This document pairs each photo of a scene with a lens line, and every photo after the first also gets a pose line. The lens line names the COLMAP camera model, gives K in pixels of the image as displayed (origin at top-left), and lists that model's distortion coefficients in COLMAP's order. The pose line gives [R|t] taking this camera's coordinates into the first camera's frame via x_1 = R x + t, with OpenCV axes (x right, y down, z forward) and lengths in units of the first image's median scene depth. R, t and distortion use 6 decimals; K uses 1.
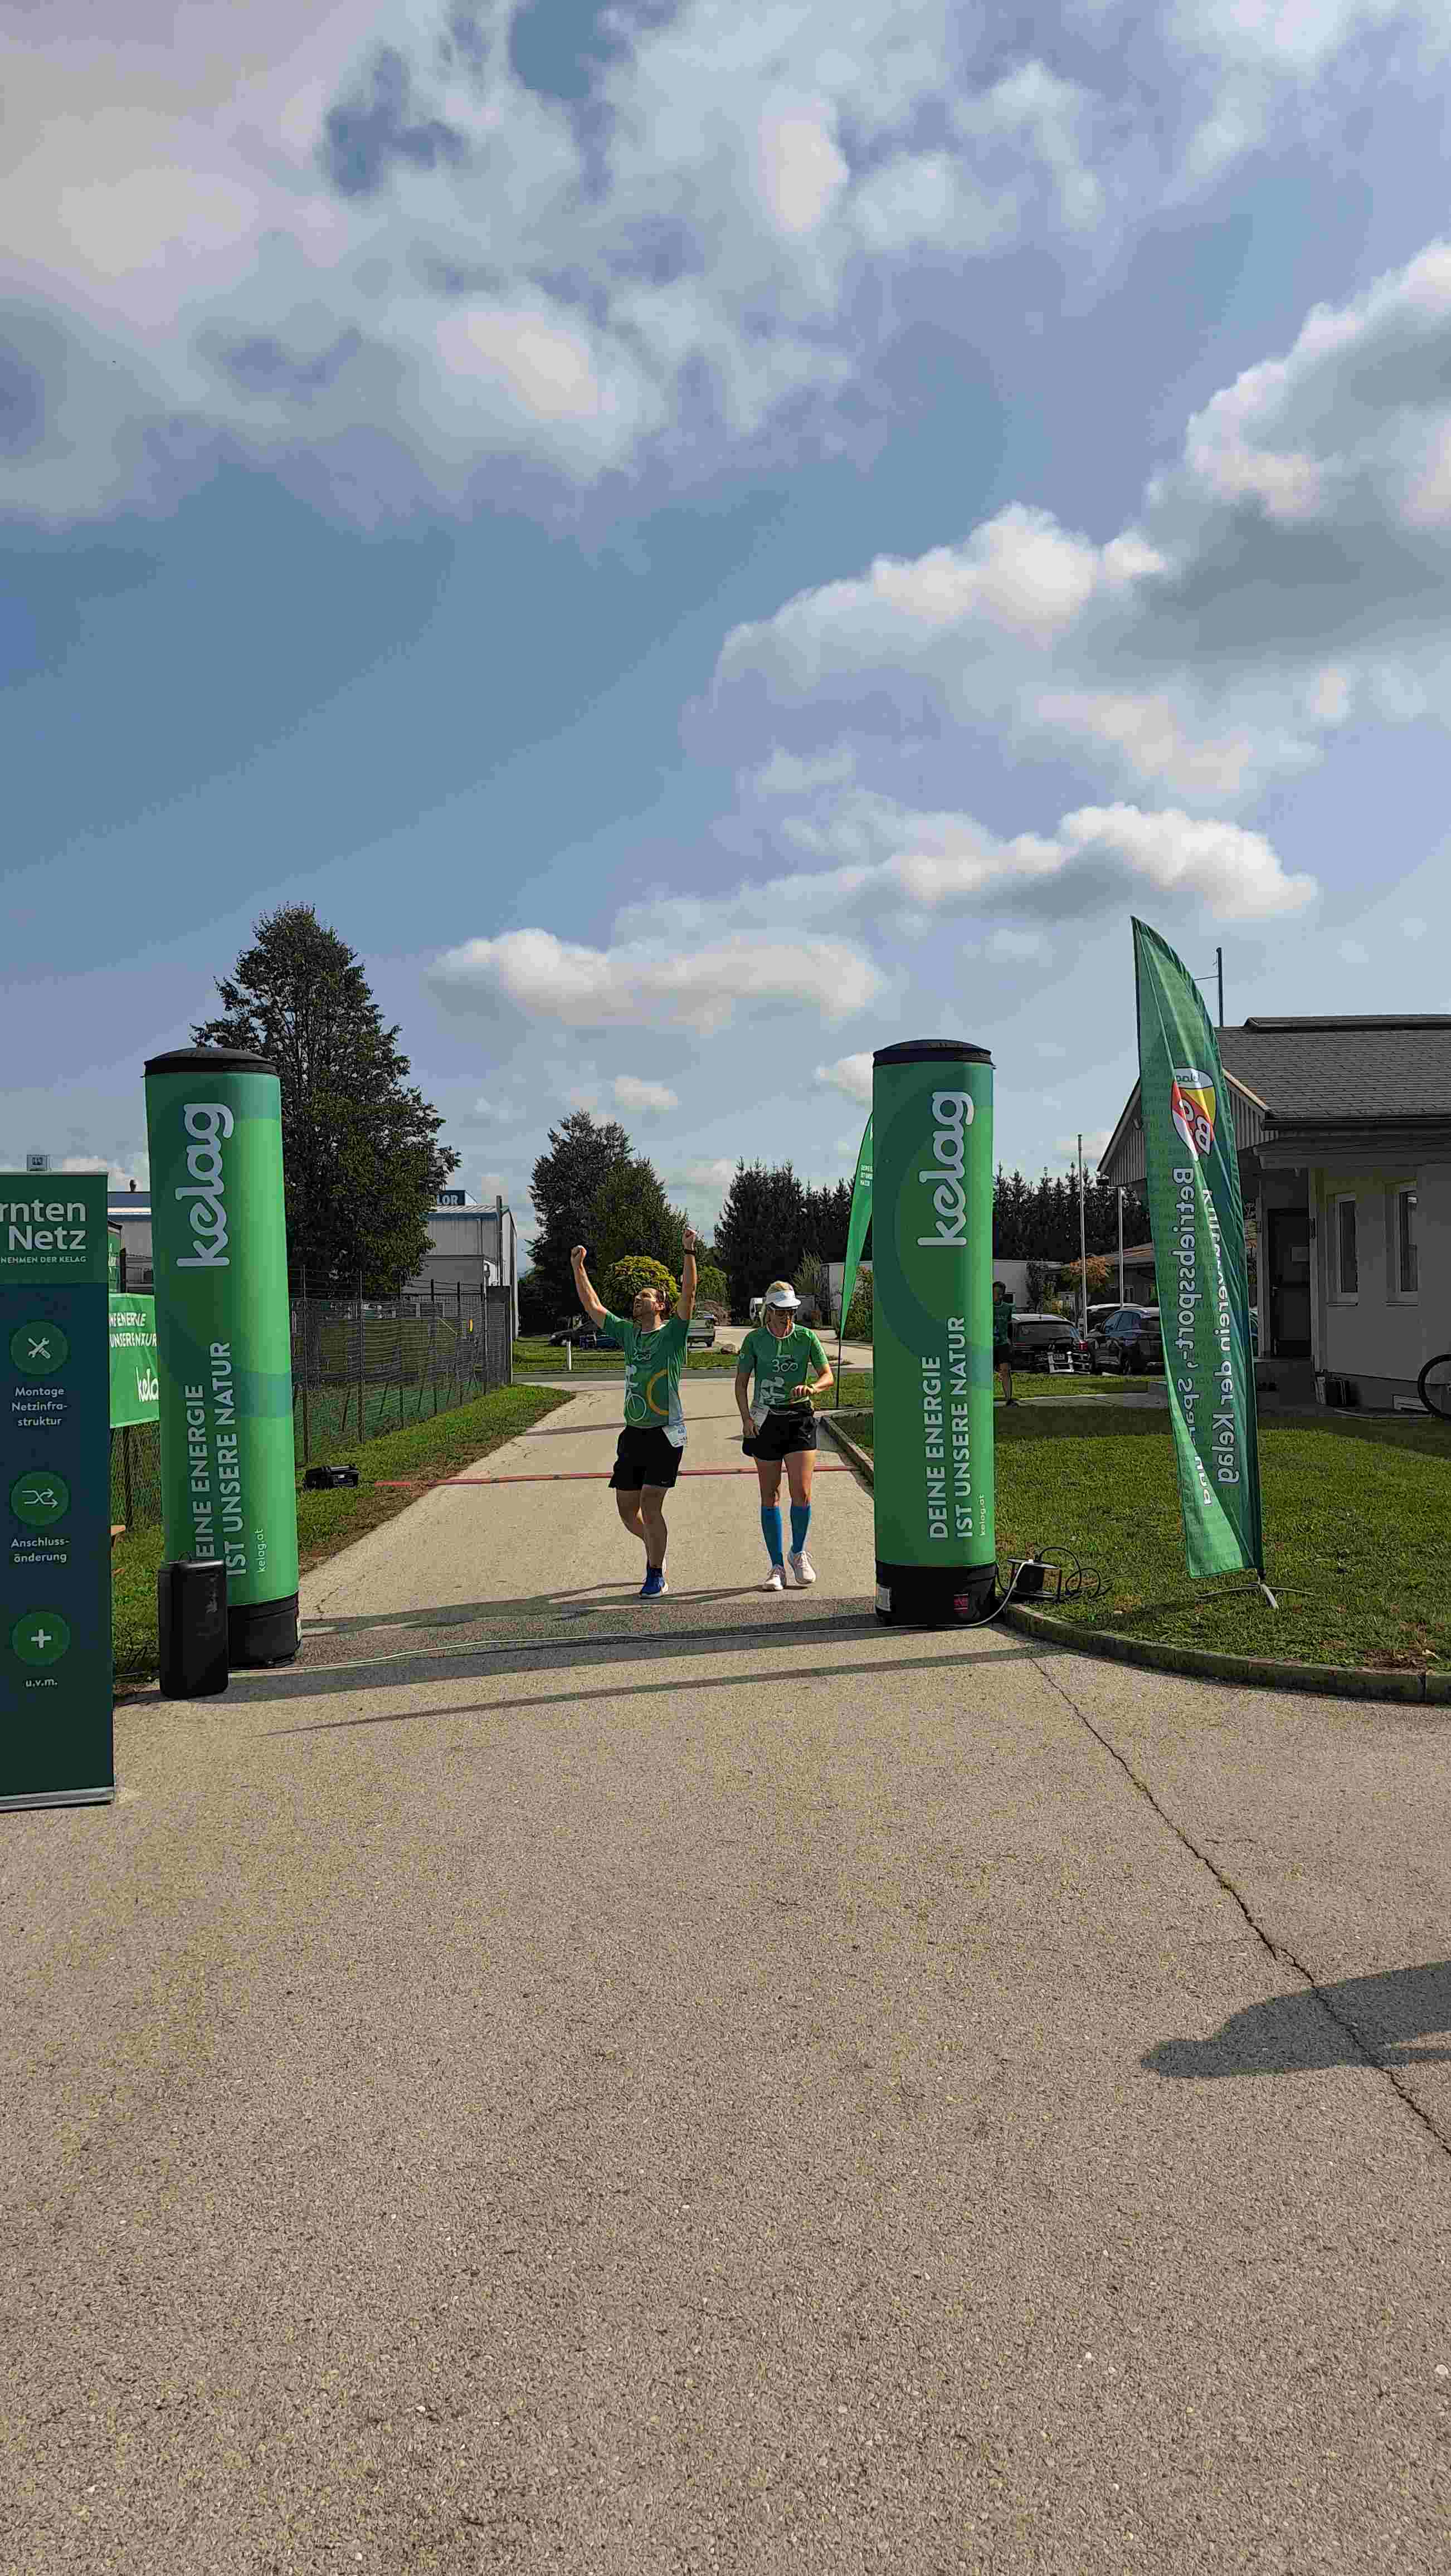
lens RADIAL K [[1936.0, 0, 756.6], [0, 1936.0, 1293.7], [0, 0, 1]] dist [0.114715, -0.142681]
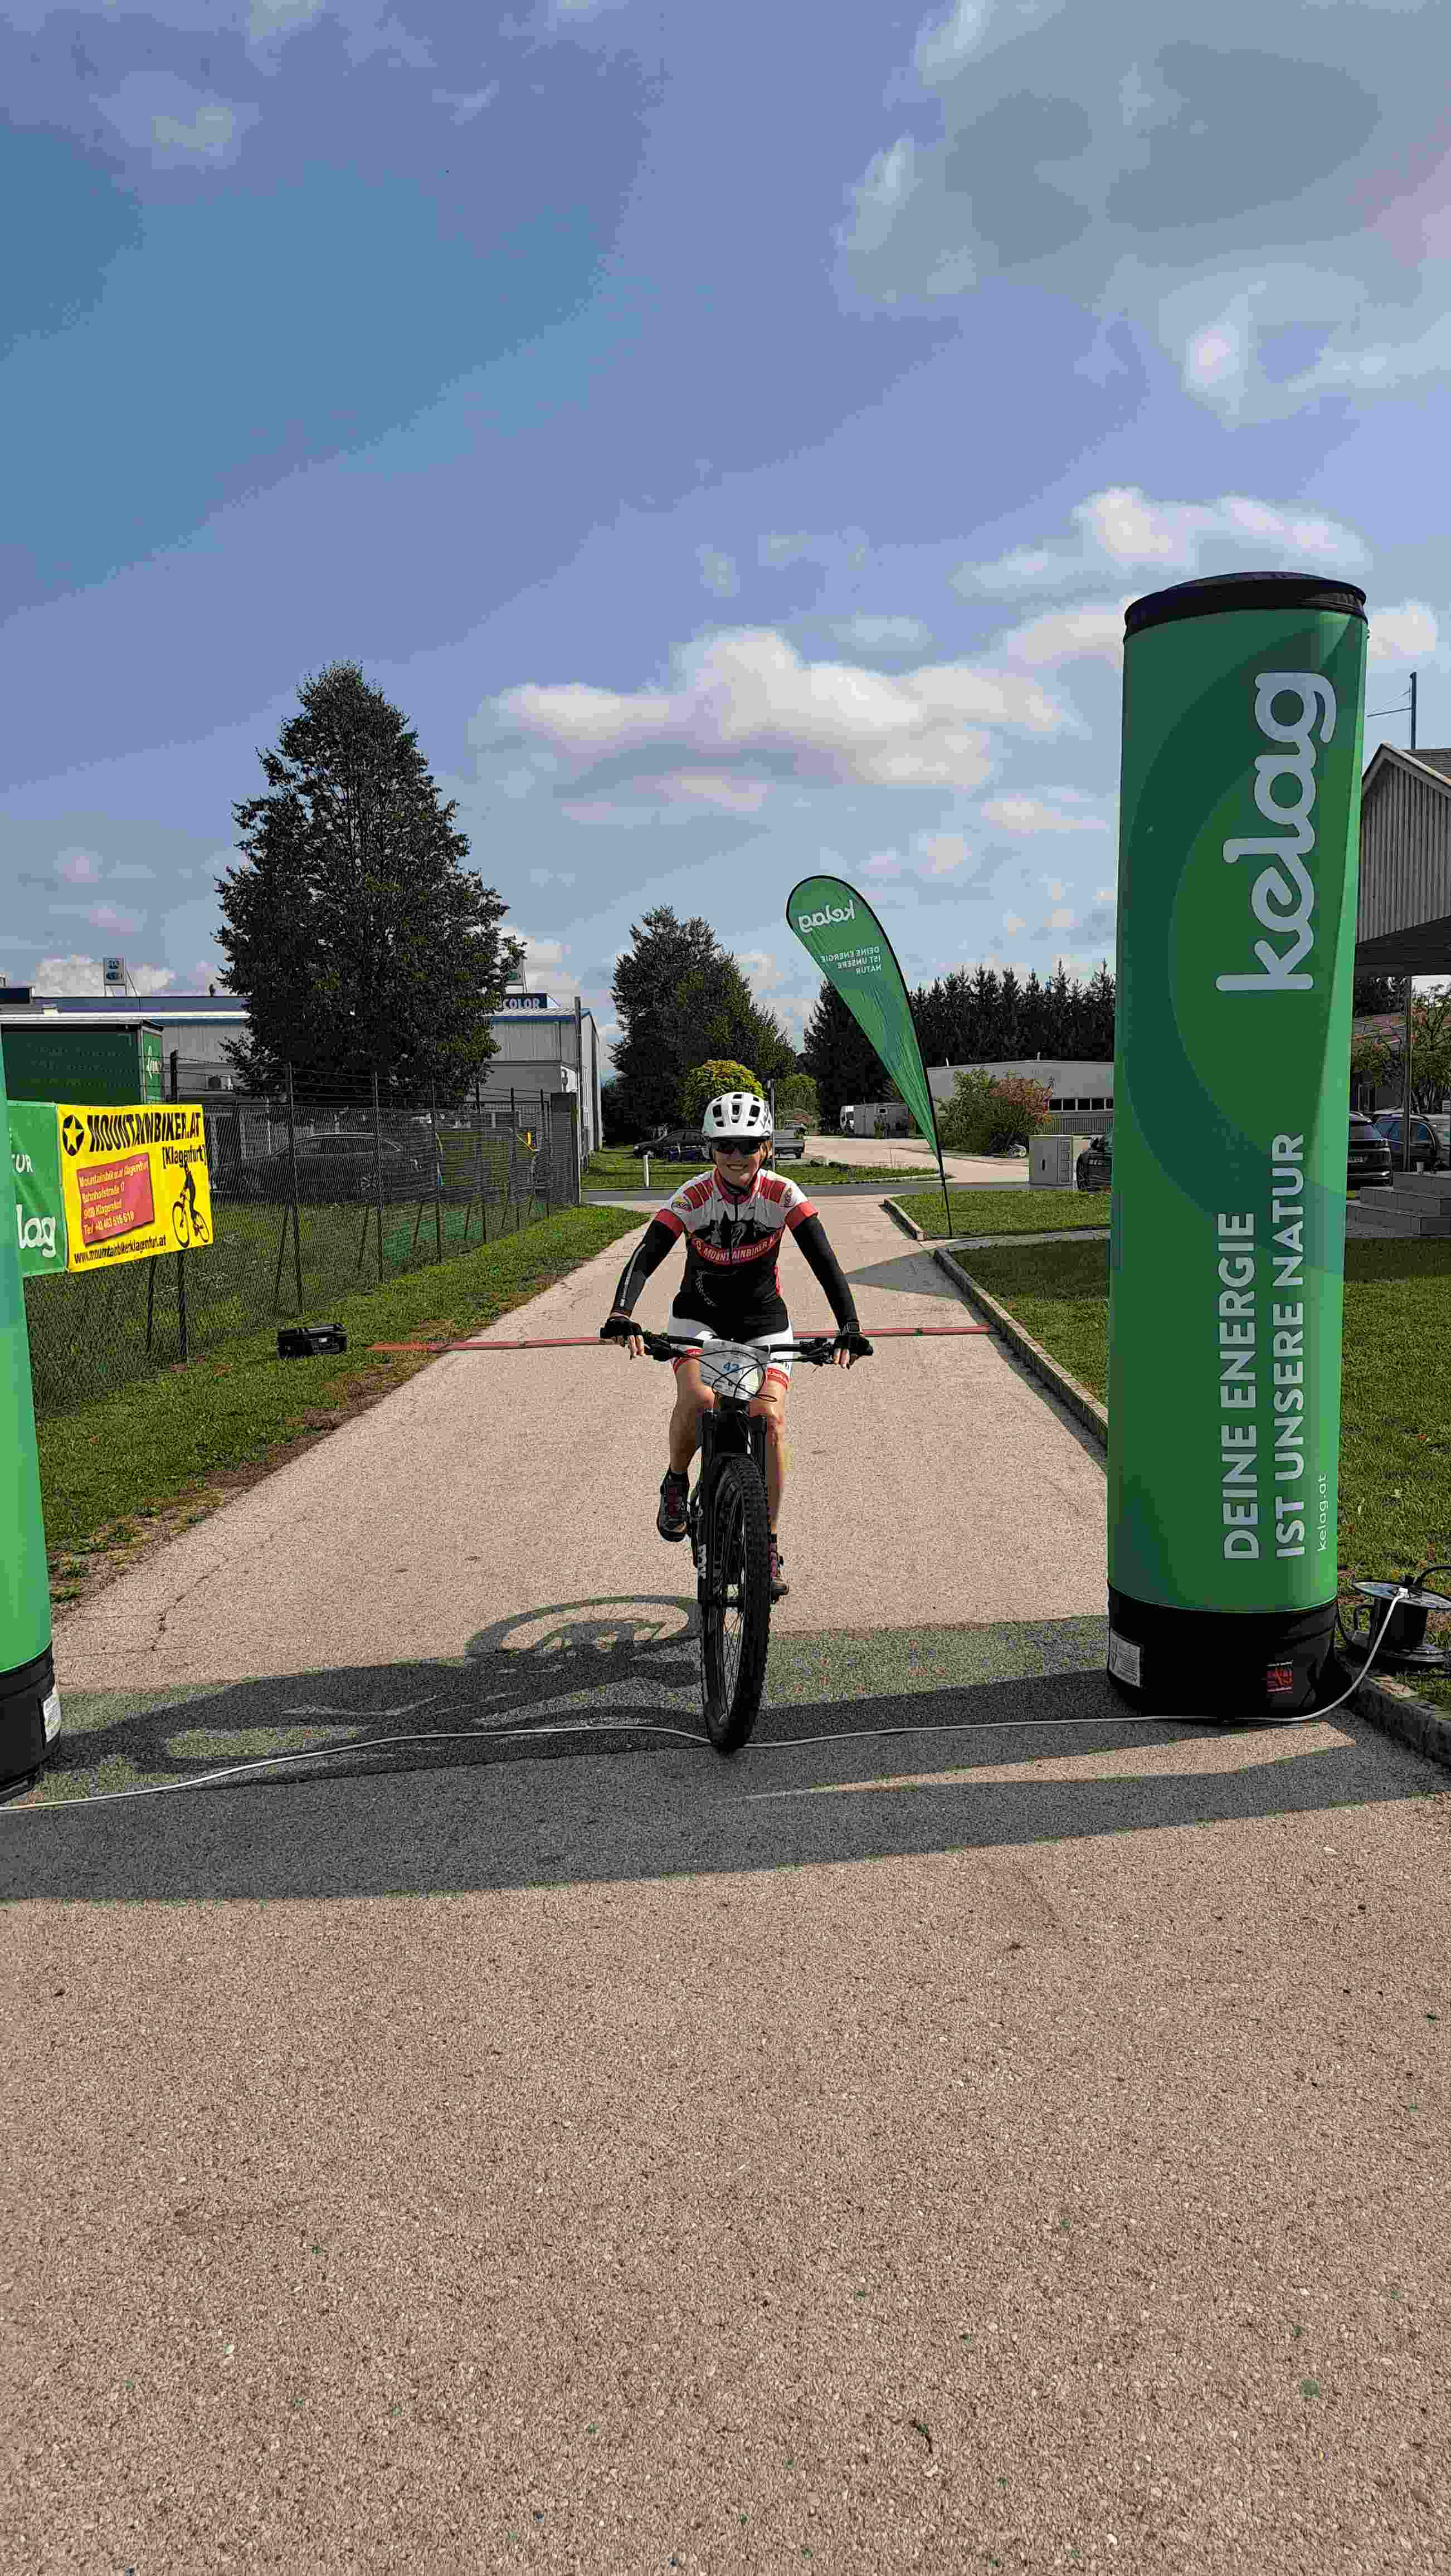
lens RADIAL K [[1674.4, 0, 739.7], [0, 1674.4, 1291.1], [0, 0, 1]] dist [0.063532, -0.056561]
pose [[0.998215, 0.002996, -0.059655, -0.014527], [0.003790, 0.993551, 0.113324, 0.001209], [0.059610, -0.113348, 0.991766, 0.534624]]
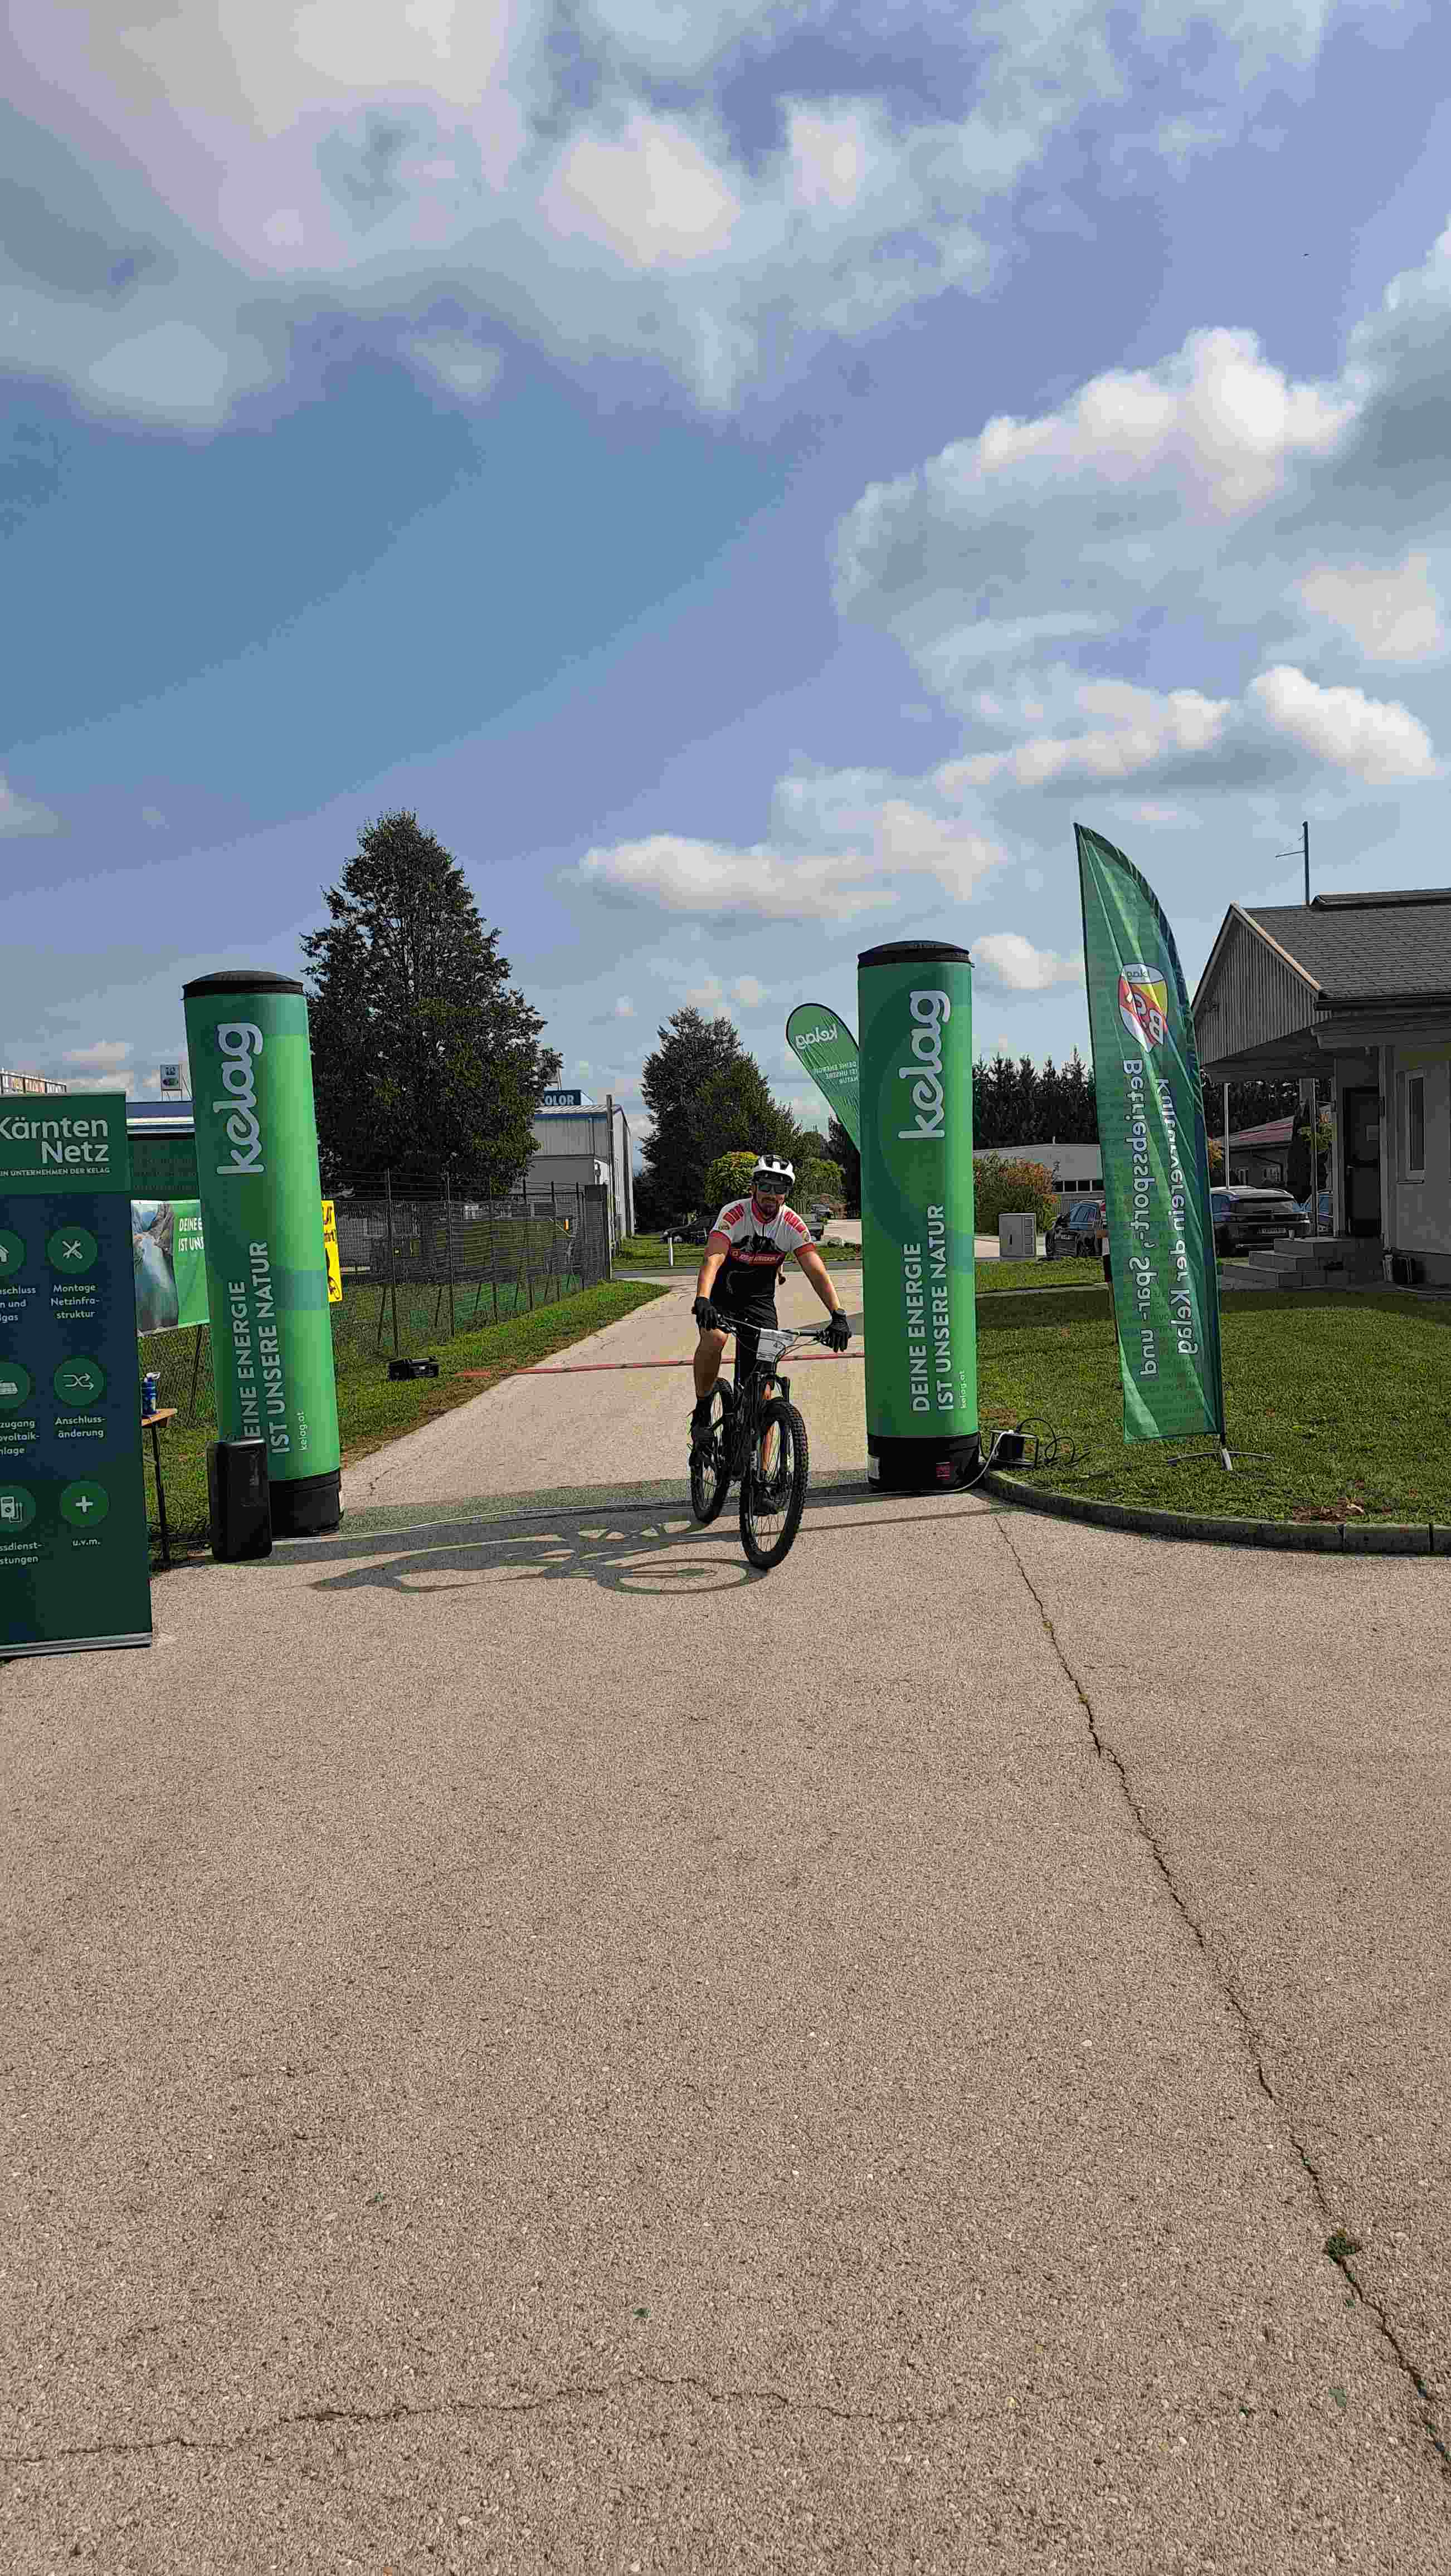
lens RADIAL K [[1964.8, 0, 801.0], [0, 1964.8, 1304.9], [0, 0, 1]] dist [0.093428, -0.003702]
pose [[0.997787, -0.017922, -0.064030, 0.095859], [0.021856, 0.997881, 0.061282, -0.002237], [0.062796, -0.062546, 0.996065, -0.090929]]
